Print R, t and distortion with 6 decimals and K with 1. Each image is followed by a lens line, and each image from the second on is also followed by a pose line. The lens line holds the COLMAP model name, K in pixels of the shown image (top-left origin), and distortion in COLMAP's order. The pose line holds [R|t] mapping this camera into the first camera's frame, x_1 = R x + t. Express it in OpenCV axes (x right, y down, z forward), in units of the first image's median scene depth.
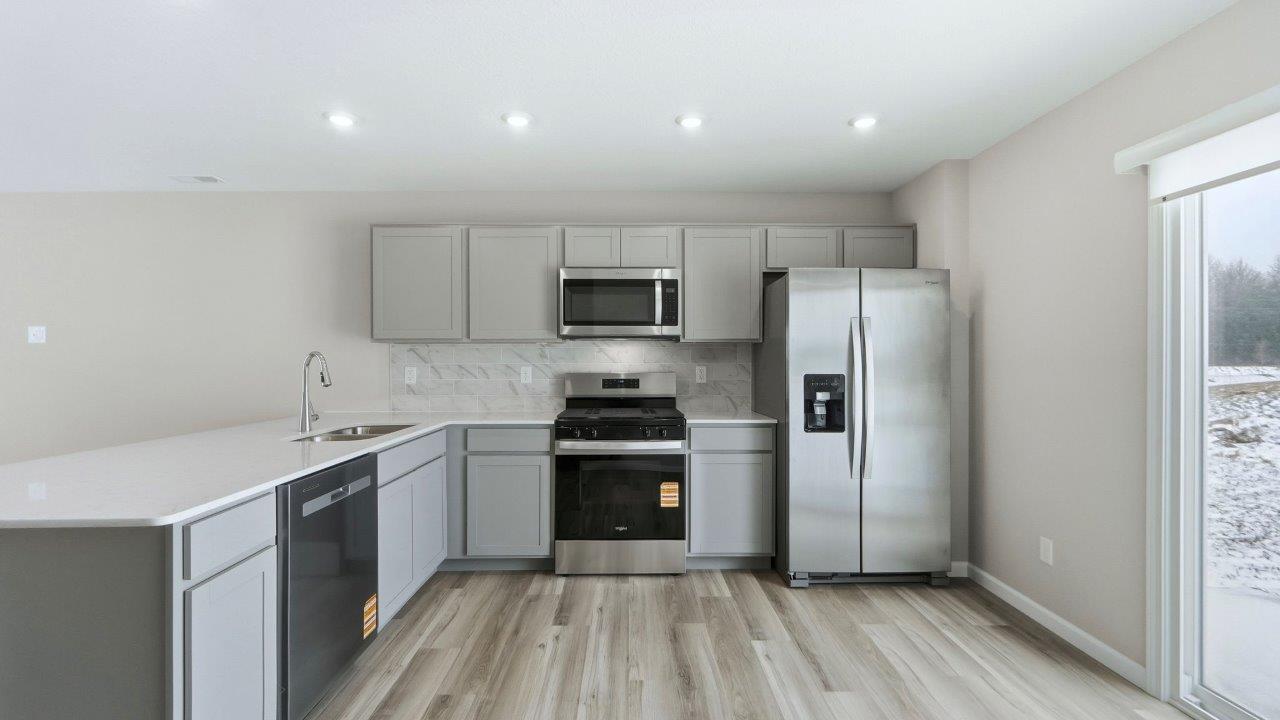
lens RADIAL K [[544.0, 0, 637.3], [0, 544.0, 360.2], [0, 0, 1]] dist [0.002155, 0.000310]
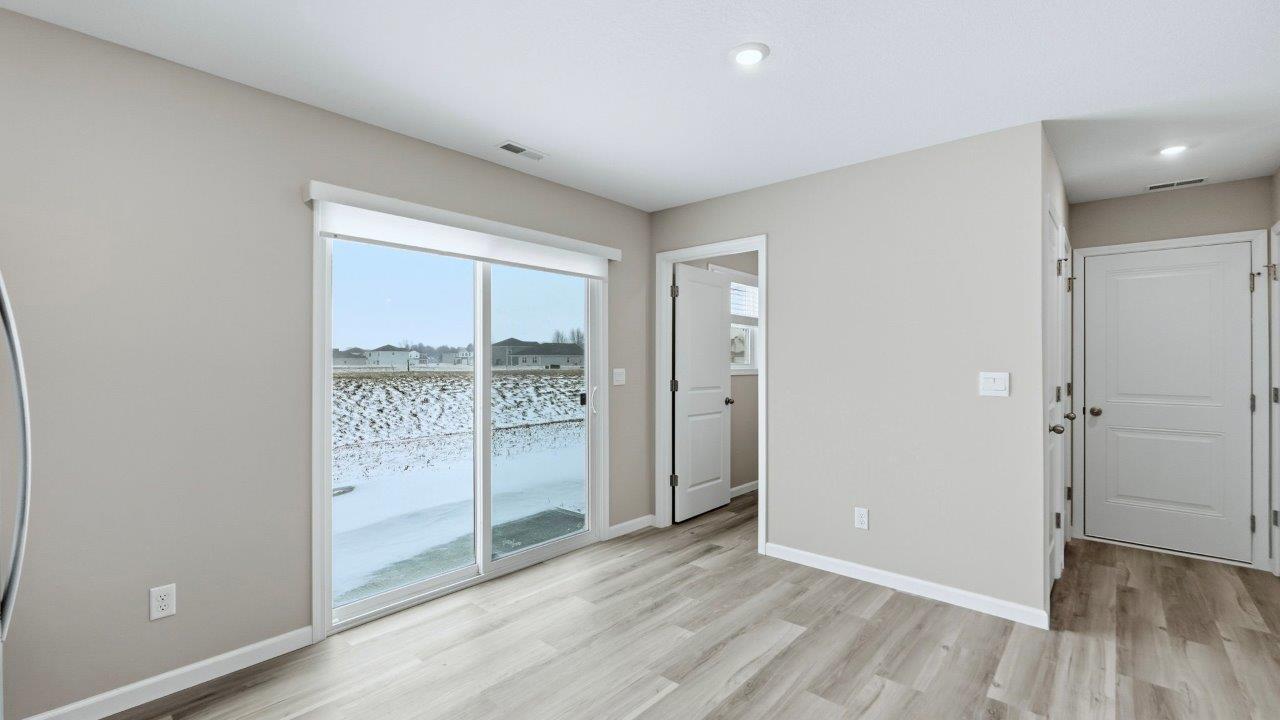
lens RADIAL K [[544.0, 0, 637.3], [0, 544.0, 360.2], [0, 0, 1]] dist [0.002155, 0.000310]
pose [[-0.744347, -0.000279, 0.667793, -0.247621], [-0.002578, 0.999994, -0.002456, -0.004394], [-0.667788, -0.003549, -0.744343, 0.918172]]
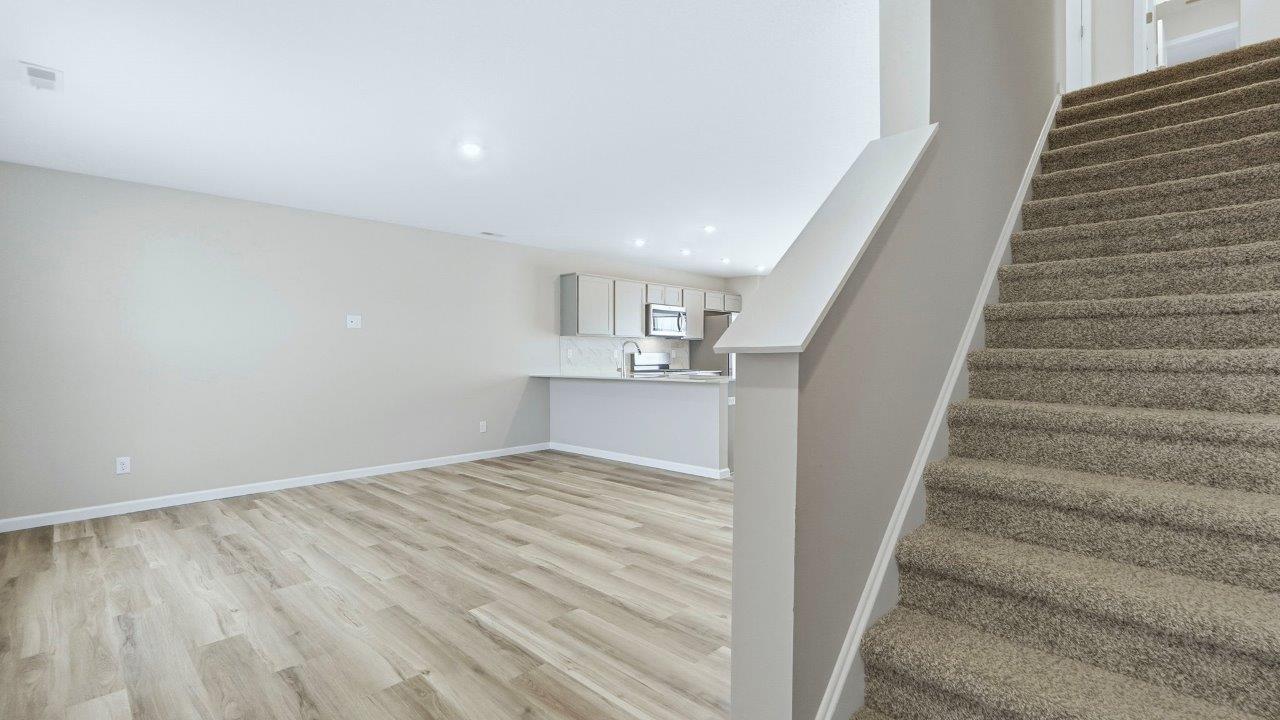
lens RADIAL K [[544.0, 0, 637.3], [0, 544.0, 360.2], [0, 0, 1]] dist [0.002155, 0.000310]
pose [[0.709493, -0.004928, 0.704695, -1.819627], [0.002284, 0.999986, 0.004694, 0.048657], [-0.704709, -0.001721, 0.709495, -0.537429]]
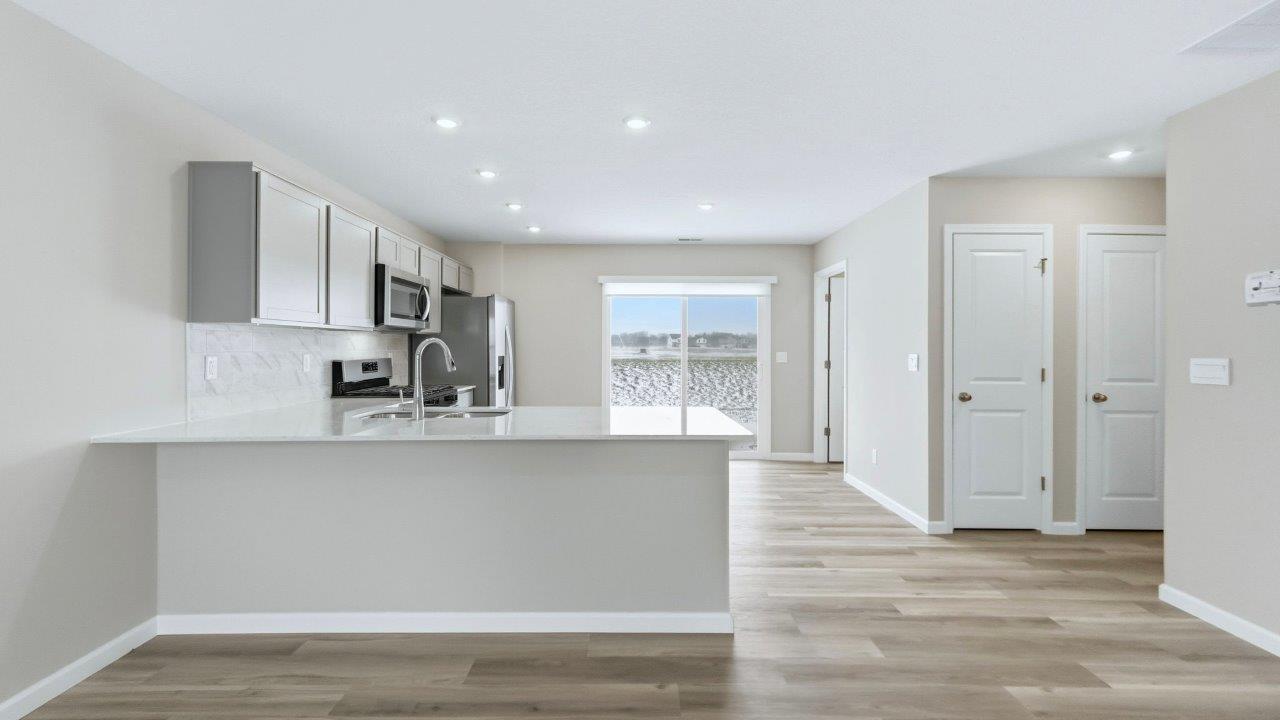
lens RADIAL K [[551.1, 0, 640.4], [0, 551.1, 345.0], [0, 0, 1]] dist [0.000314, 0.000084]
pose [[0.005578, 0.005260, 0.999971, -1.348774], [-0.003382, 0.999981, -0.005241, -0.001033], [-0.999979, -0.003353, 0.005596, 0.503325]]
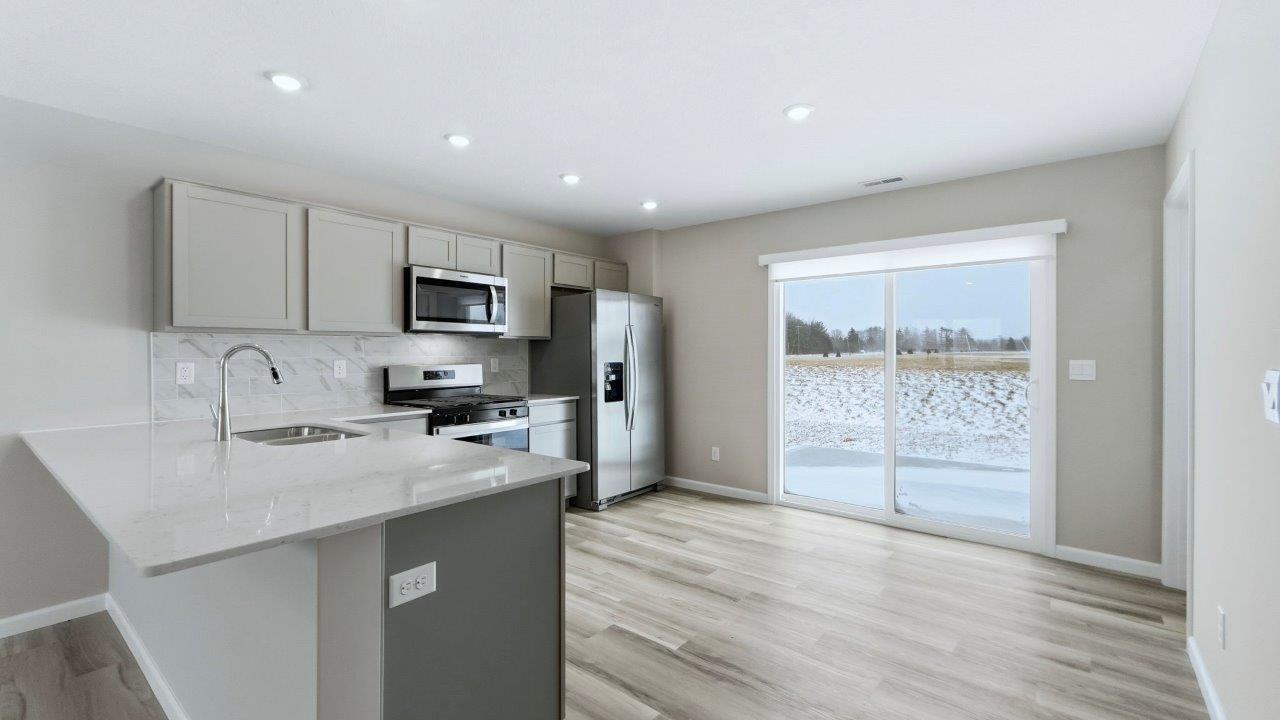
lens RADIAL K [[551.3, 0, 637.0], [0, 551.3, 353.4], [0, 0, 1]] dist [-0.000334, 0.000067]
pose [[0.639628, -0.002290, 0.768682, -0.721049], [-0.000109, 0.999995, 0.003070, -0.004046], [-0.768685, -0.002048, 0.639624, -0.009454]]
